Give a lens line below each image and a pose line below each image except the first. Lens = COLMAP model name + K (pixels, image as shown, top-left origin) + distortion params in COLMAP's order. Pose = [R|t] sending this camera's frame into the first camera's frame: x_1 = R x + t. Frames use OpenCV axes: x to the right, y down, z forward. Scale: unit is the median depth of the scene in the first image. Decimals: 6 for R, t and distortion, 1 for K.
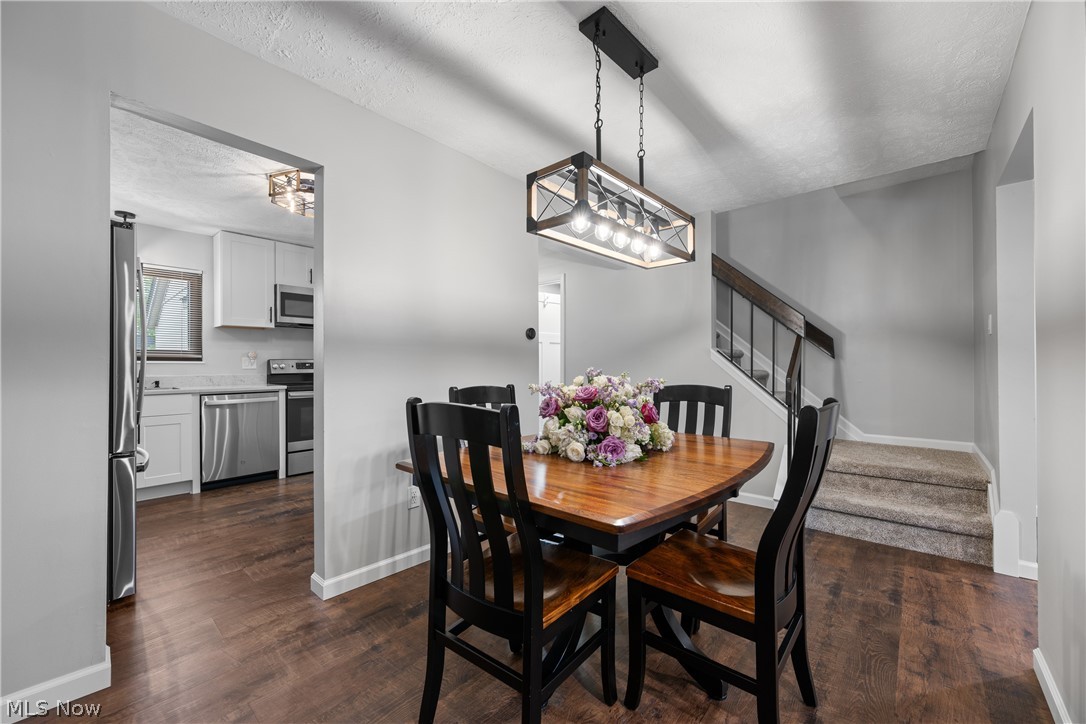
lens RADIAL K [[427.7, 0, 546.4], [0, 427.7, 363.5], [0, 0, 1]] dist [0.000201, -0.001156]
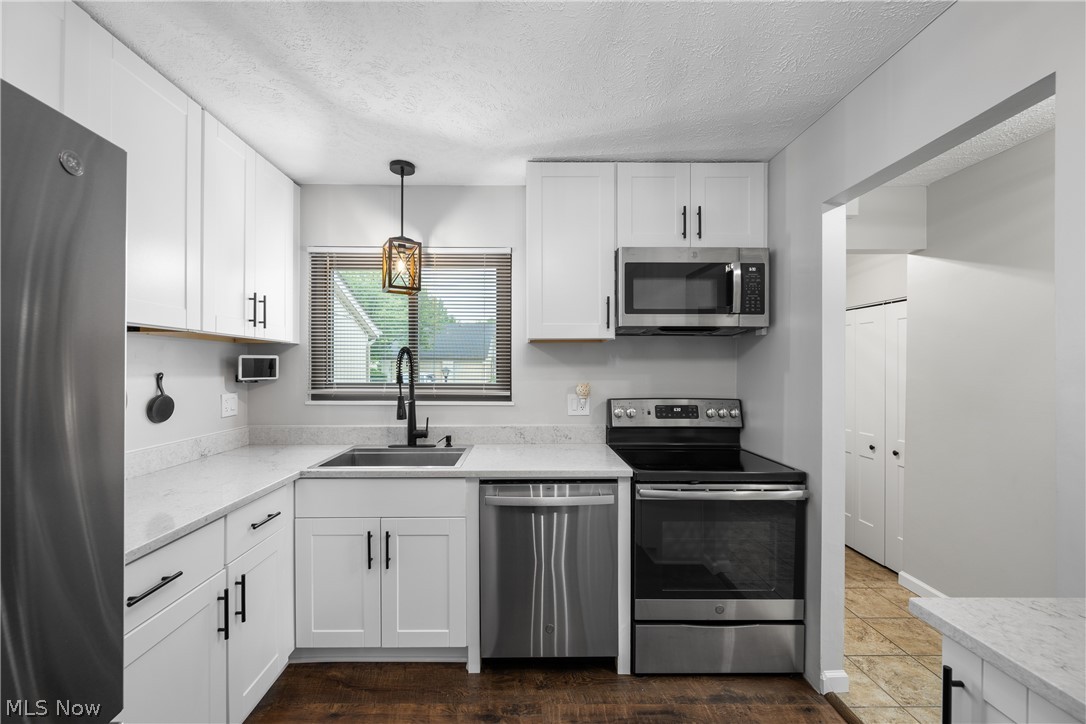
lens RADIAL K [[427.7, 0, 527.8], [0, 427.7, 367.5], [0, 0, 1]] dist [0.000201, -0.001156]
pose [[0.660960, 0.004676, -0.750407, -0.348128], [0.001226, 0.999973, 0.007311, -0.056506], [0.750420, -0.005753, 0.660936, 0.627789]]
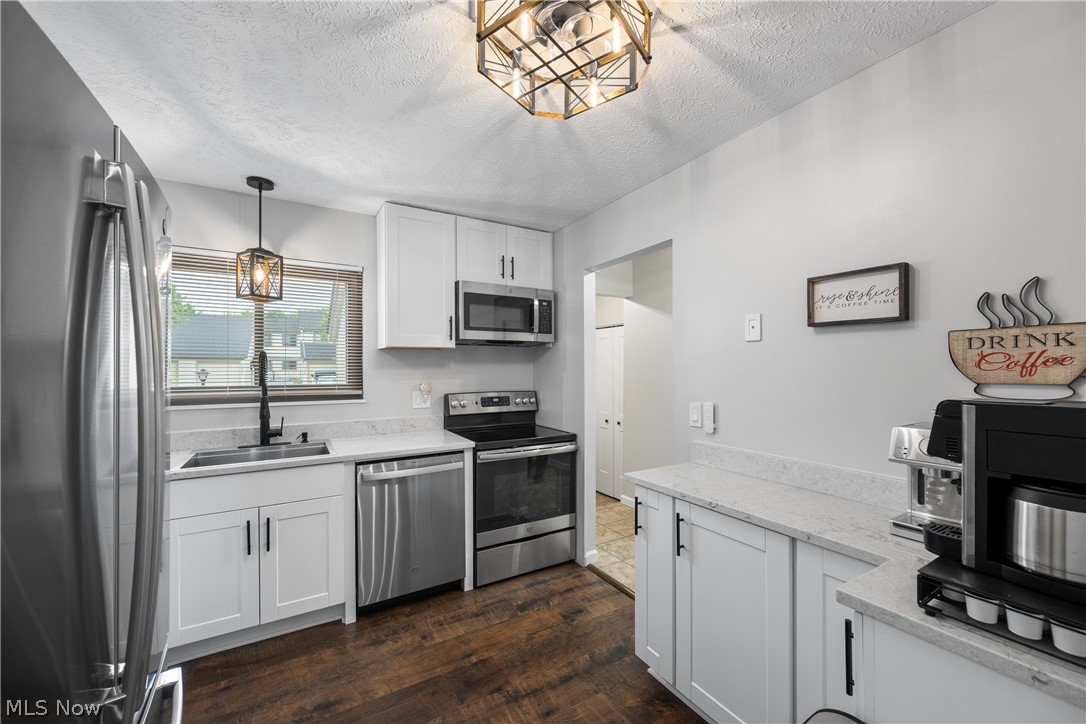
lens RADIAL K [[427.7, 0, 546.2], [0, 427.7, 364.2], [0, 0, 1]] dist [0.000201, -0.001156]
pose [[0.953247, -0.000732, -0.302191, -0.320415], [0.000788, 1.000000, 0.000064, -0.061042], [0.302191, -0.000299, 0.953247, 0.438754]]
